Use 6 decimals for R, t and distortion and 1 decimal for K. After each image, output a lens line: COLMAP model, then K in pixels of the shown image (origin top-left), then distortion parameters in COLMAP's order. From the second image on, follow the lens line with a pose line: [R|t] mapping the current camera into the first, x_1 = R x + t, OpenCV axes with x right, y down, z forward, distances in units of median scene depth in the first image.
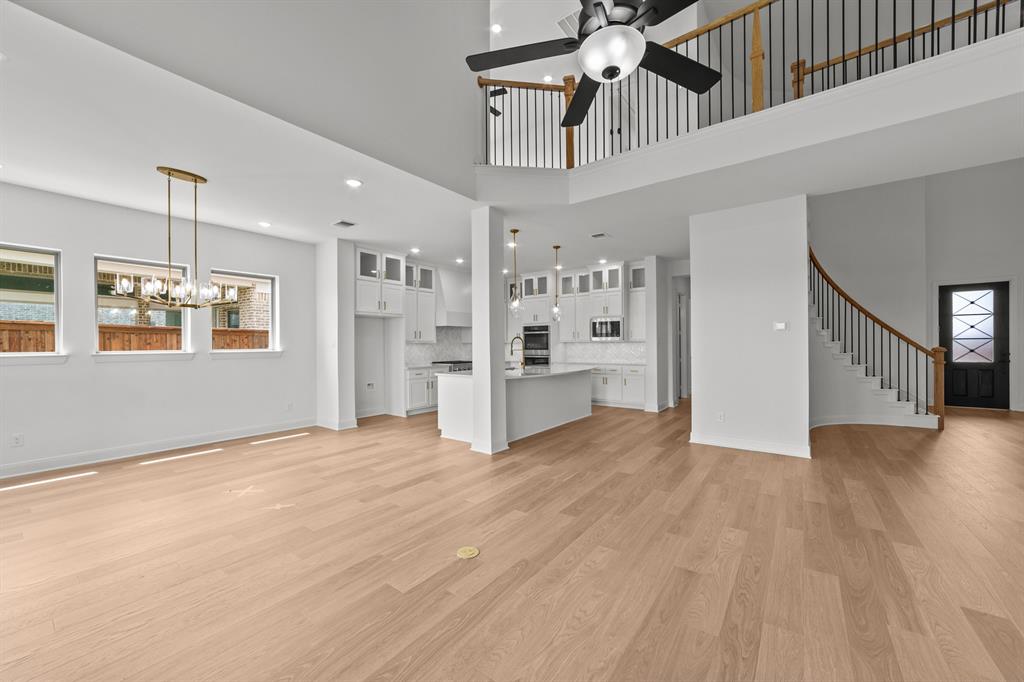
lens RADIAL K [[393.5, 0, 514.4], [0, 393.5, 340.2], [0, 0, 1]] dist [-0.018289, 0.004996]
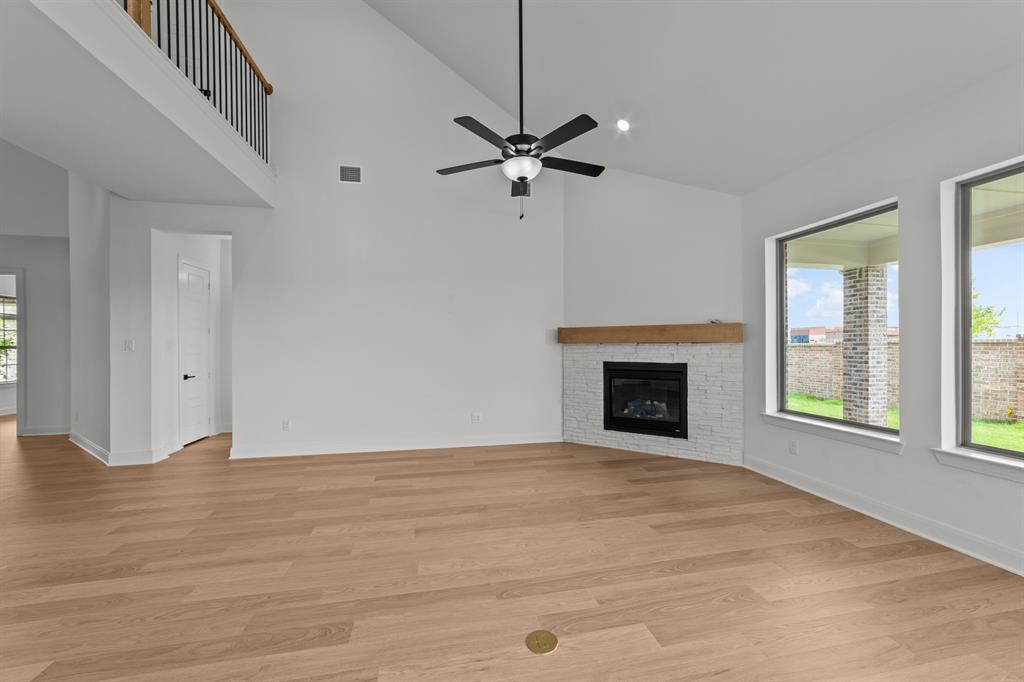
lens RADIAL K [[393.5, 0, 516.3], [0, 393.5, 343.8], [0, 0, 1]] dist [-0.018289, 0.004996]
pose [[-0.752424, 0.014212, 0.658525, -0.286716], [0.005017, 0.999862, -0.015847, 0.010147], [-0.658660, -0.008620, -0.752392, 0.811598]]
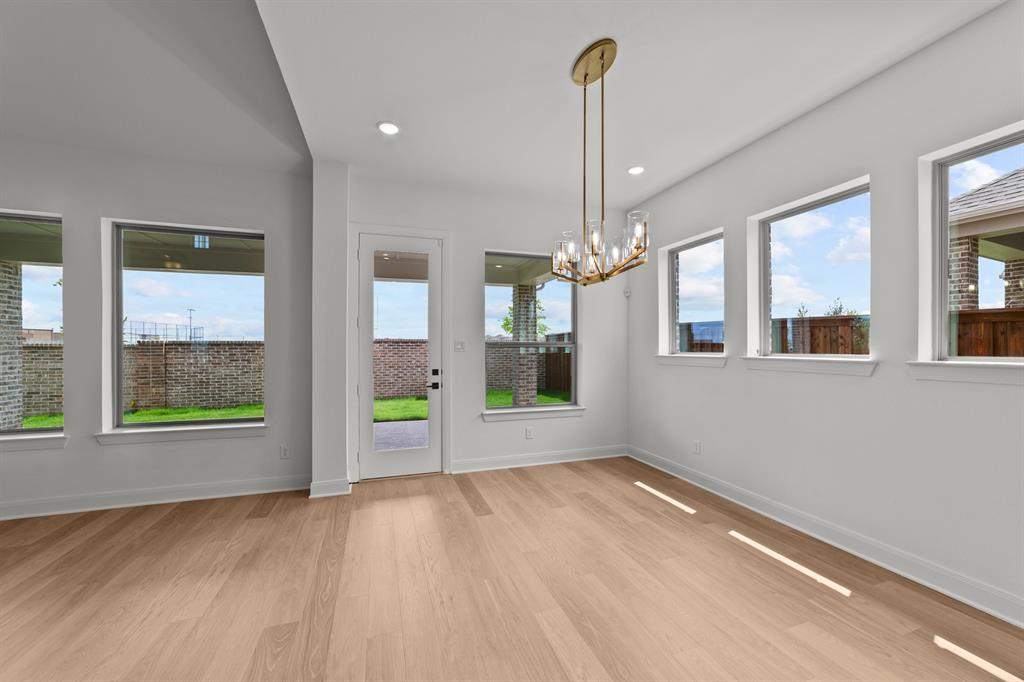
lens RADIAL K [[393.5, 0, 515.7], [0, 393.5, 347.2], [0, 0, 1]] dist [-0.018289, 0.004996]
pose [[-0.560174, 0.008506, -0.828331, -0.220357], [0.012179, 0.999924, 0.002031, 0.009955], [0.828285, -0.008951, -0.560235, 0.985747]]
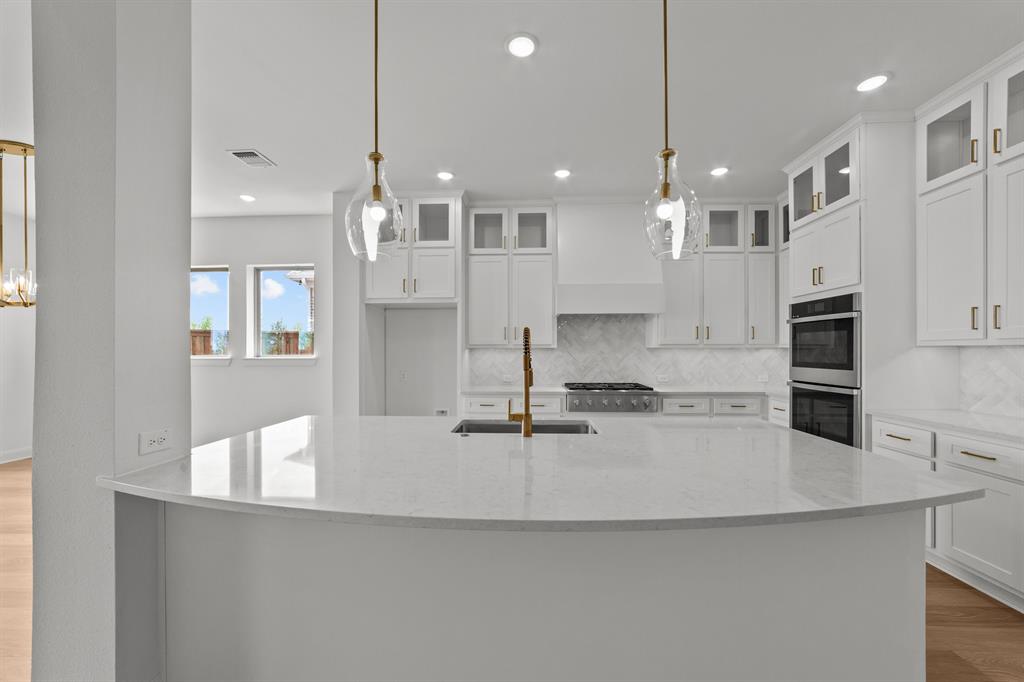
lens RADIAL K [[393.5, 0, 517.0], [0, 393.5, 346.1], [0, 0, 1]] dist [-0.018289, 0.004996]
pose [[0.570476, -0.000592, -0.821314, 0.354344], [0.006767, 0.999969, 0.003979, 0.004065], [0.821286, -0.007828, 0.570463, 1.119227]]
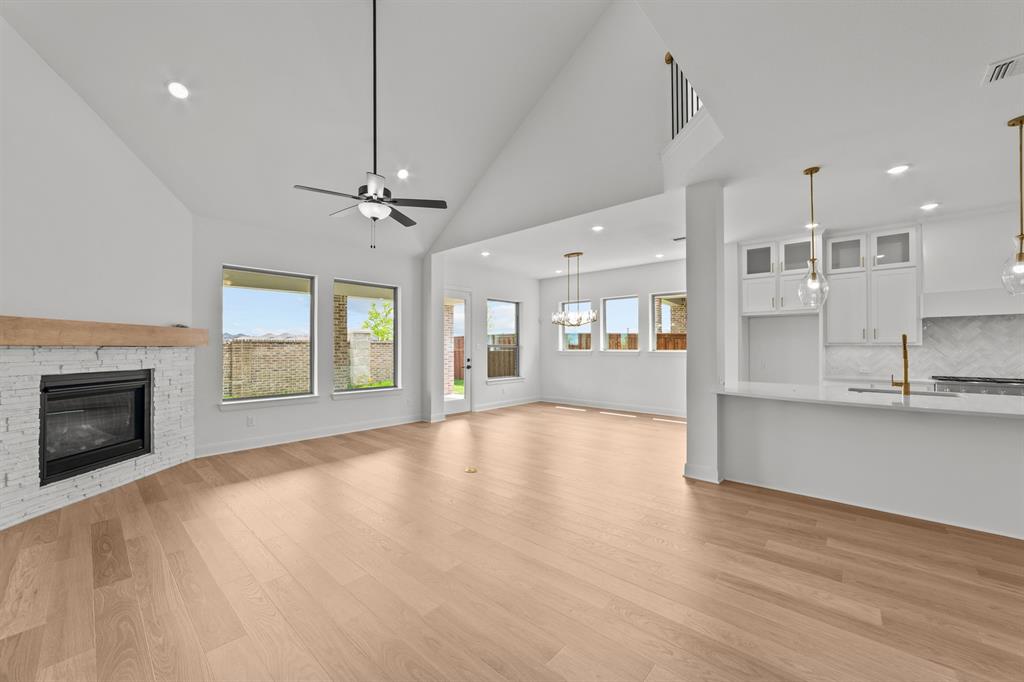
lens RADIAL K [[393.5, 0, 510.0], [0, 393.5, 341.5], [0, 0, 1]] dist [-0.018289, 0.004996]
pose [[-0.089810, -0.004578, -0.995948, 0.814190], [0.010012, 0.999935, -0.005499, -0.003608], [0.995909, -0.010465, -0.089758, 0.689011]]
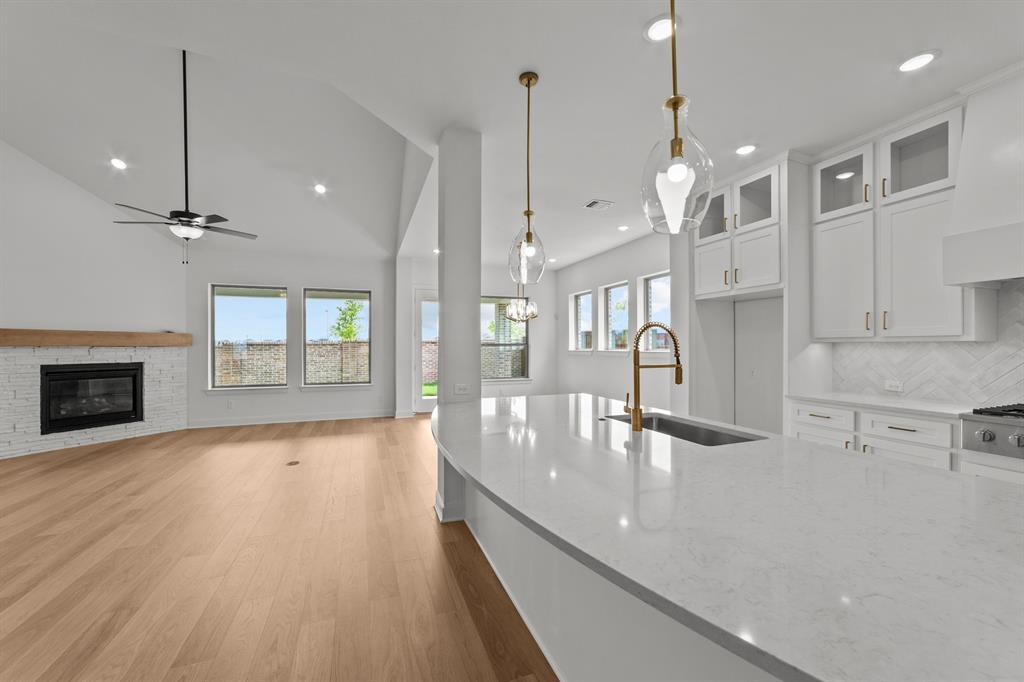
lens RADIAL K [[393.5, 0, 513.1], [0, 393.5, 346.8], [0, 0, 1]] dist [-0.018289, 0.004996]
pose [[-0.532740, 0.011634, -0.846199, 0.443071], [0.015354, 0.999874, 0.004080, 0.008208], [0.846140, -0.010819, -0.532851, 1.462706]]
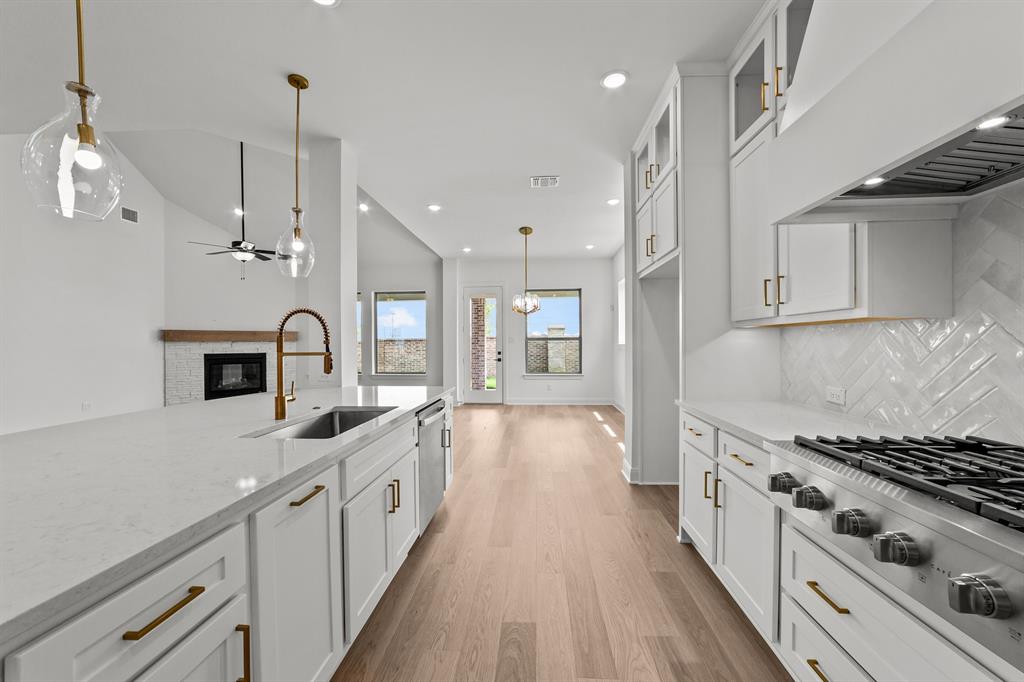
lens RADIAL K [[393.5, 0, 507.7], [0, 393.5, 345.7], [0, 0, 1]] dist [-0.018289, 0.004996]
pose [[-0.844047, 0.018528, -0.535948, 0.051523], [0.019433, 0.999803, 0.003959, 0.027123], [0.535916, -0.007073, -0.844242, 1.819041]]
